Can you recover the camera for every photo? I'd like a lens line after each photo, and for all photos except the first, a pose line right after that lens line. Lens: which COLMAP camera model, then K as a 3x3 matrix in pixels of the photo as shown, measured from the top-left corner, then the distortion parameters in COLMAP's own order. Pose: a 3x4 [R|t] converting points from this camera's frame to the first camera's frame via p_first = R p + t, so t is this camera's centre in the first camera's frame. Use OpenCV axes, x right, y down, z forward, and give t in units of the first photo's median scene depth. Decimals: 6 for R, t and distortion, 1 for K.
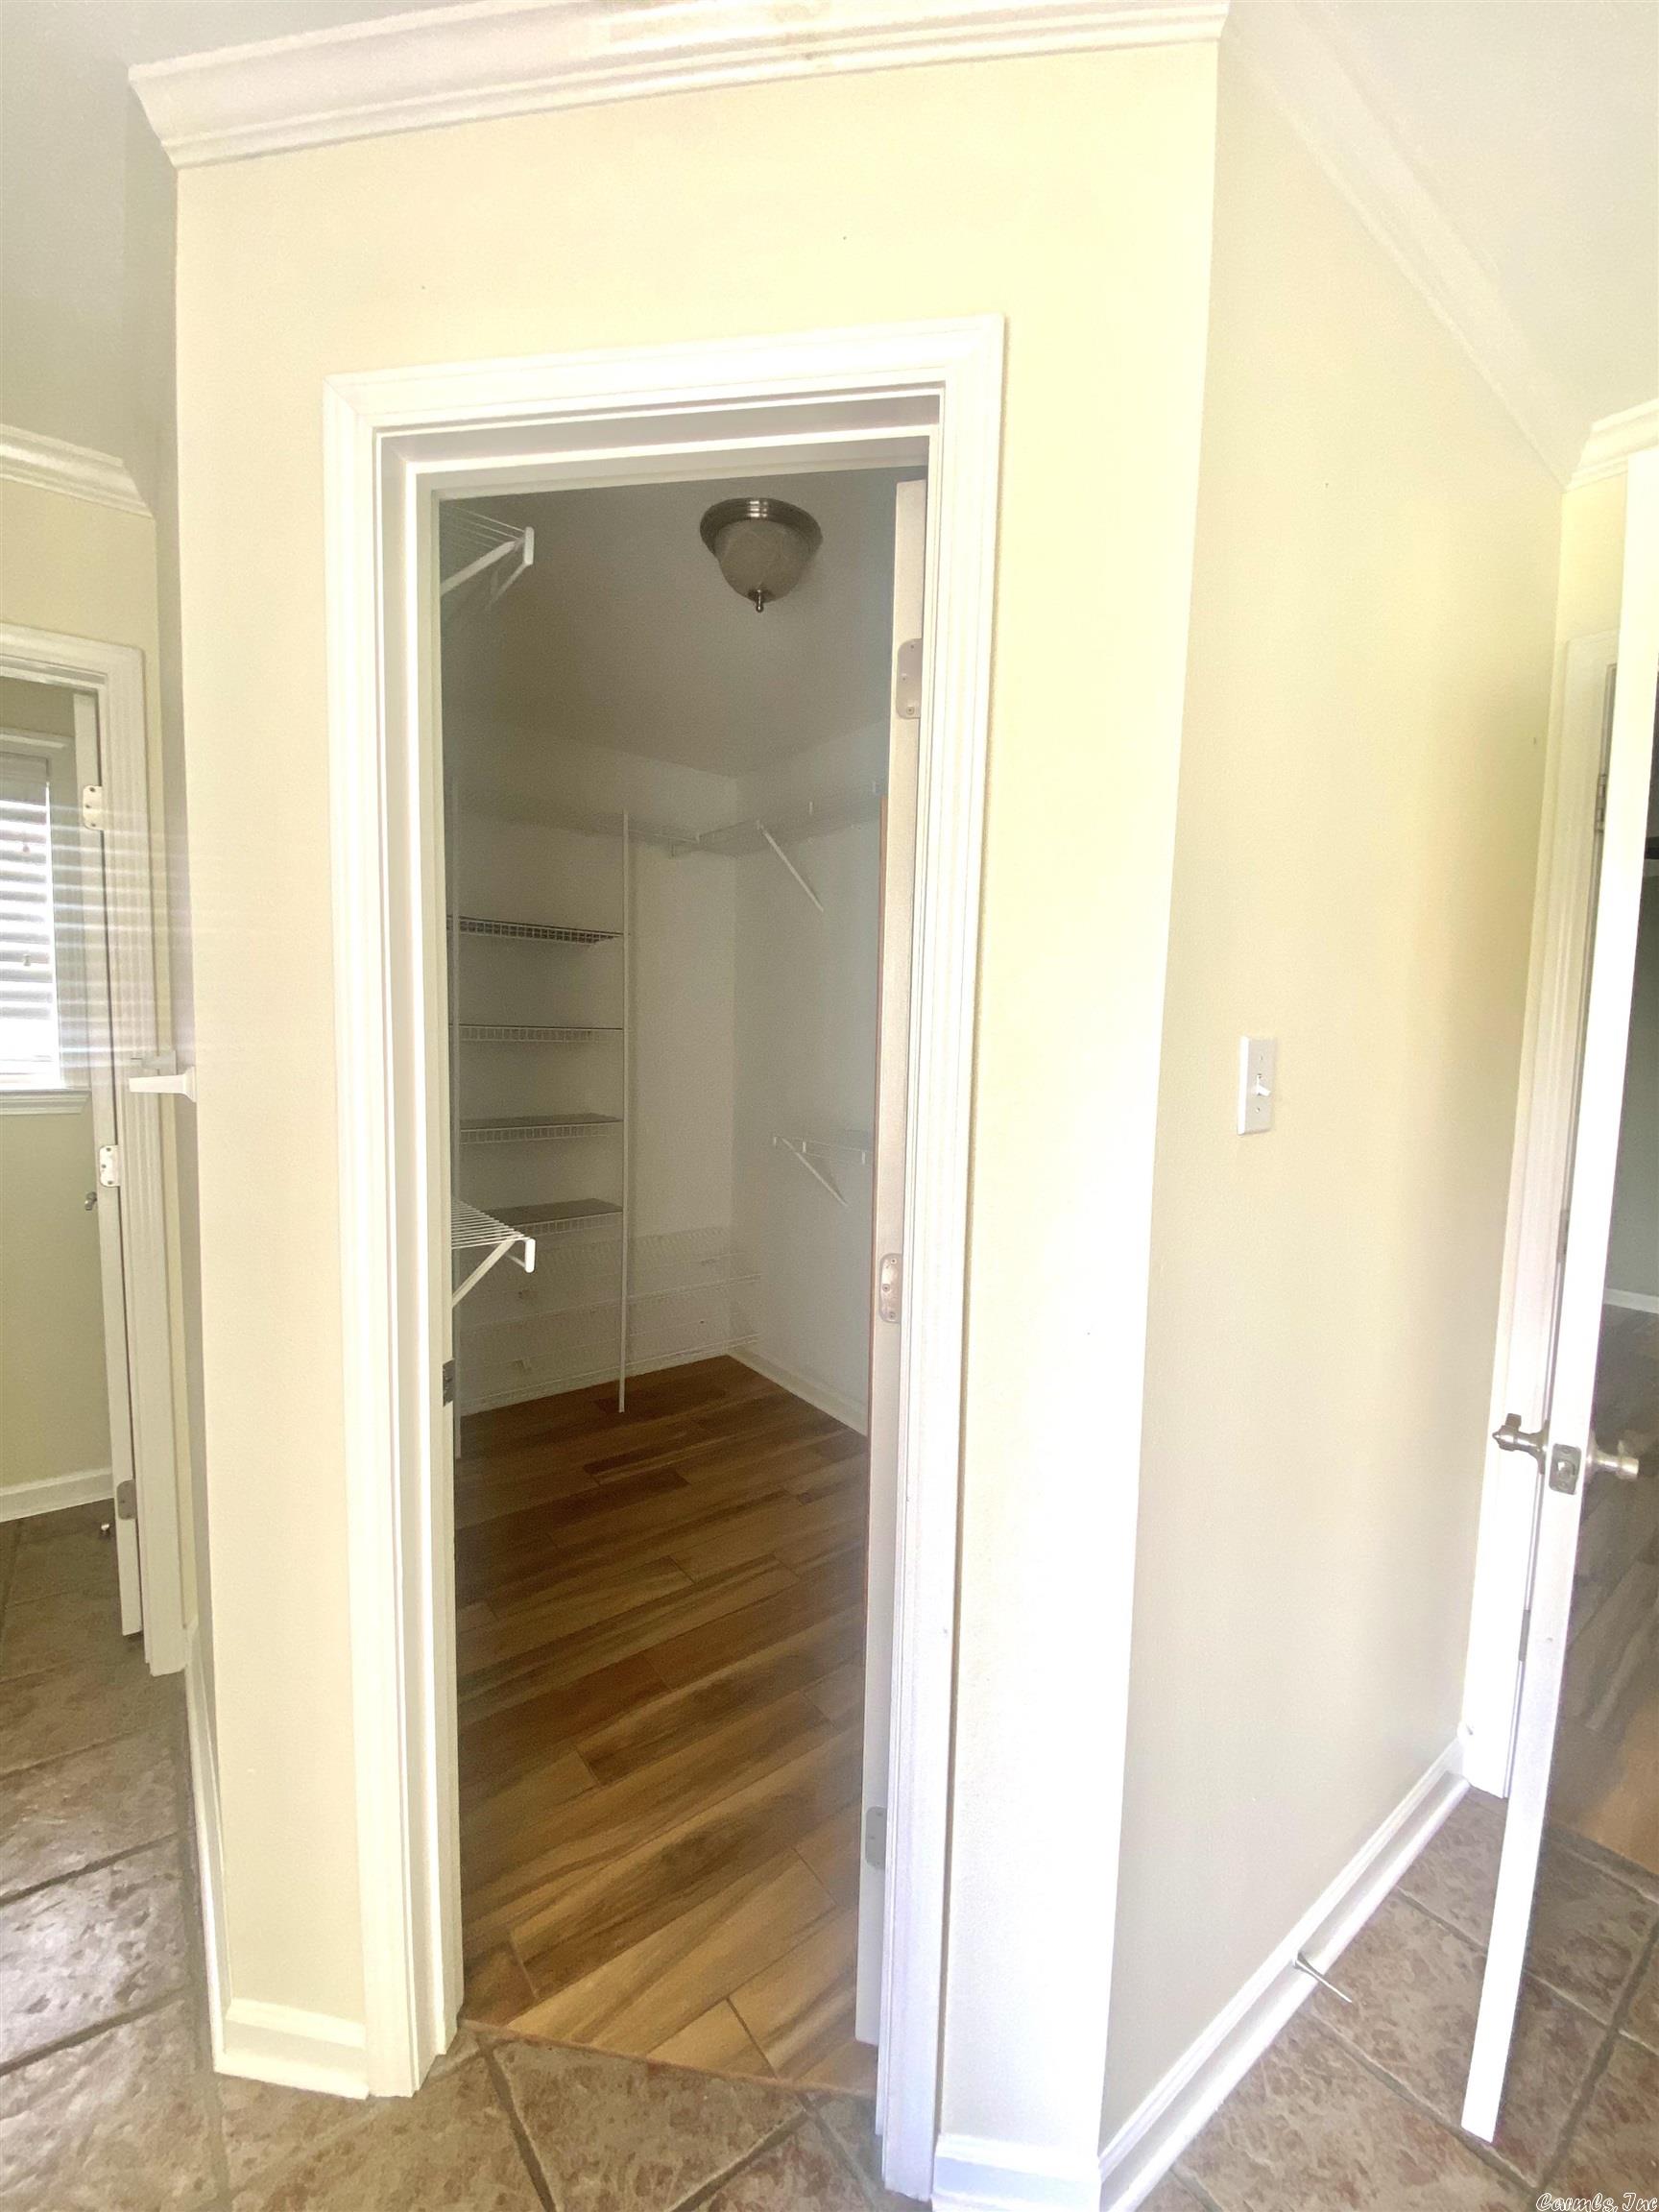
lens RADIAL K [[904.4, 0, 829.5], [0, 904.4, 1106.0], [0, 0, 1]] dist [0.028962, -0.023549]
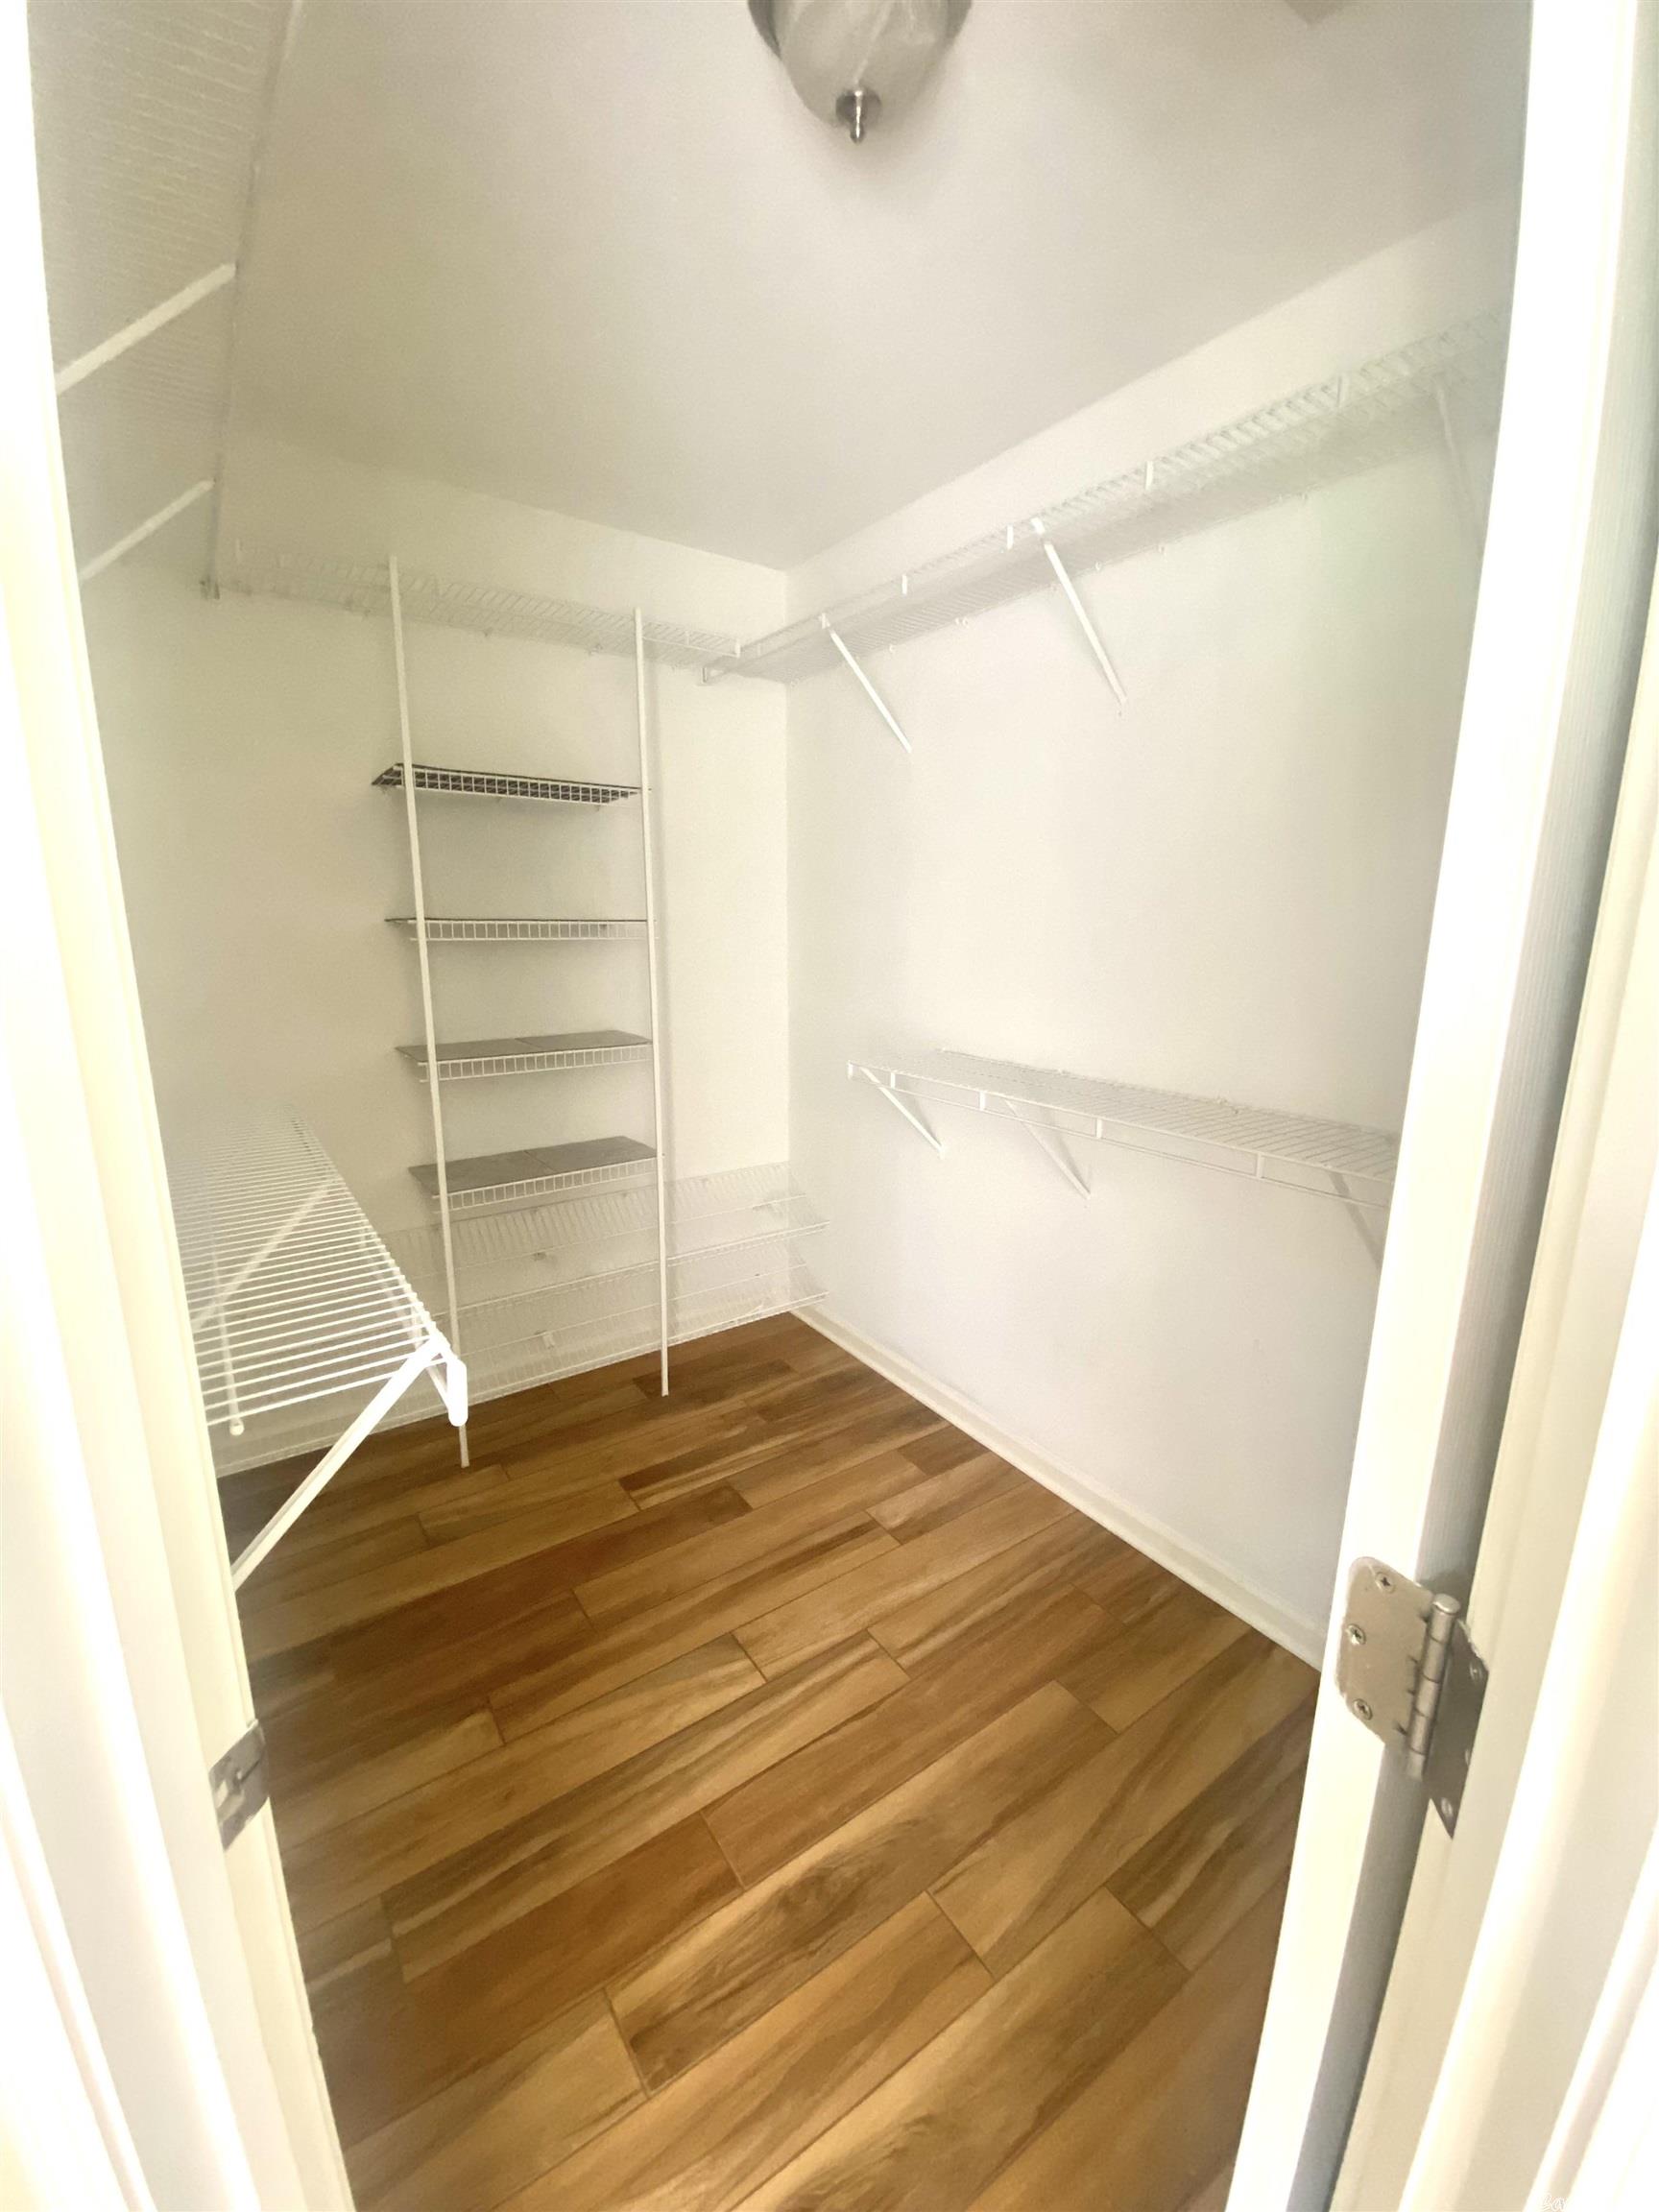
lens RADIAL K [[891.4, 0, 829.5], [0, 891.4, 1106.0], [0, 0, 1]] dist [0.007052, -0.000468]
pose [[0.999127, -0.008533, -0.040895, -0.047482], [0.014013, 0.990657, 0.135656, -0.031385], [0.039355, -0.136111, 0.989912, 0.254359]]
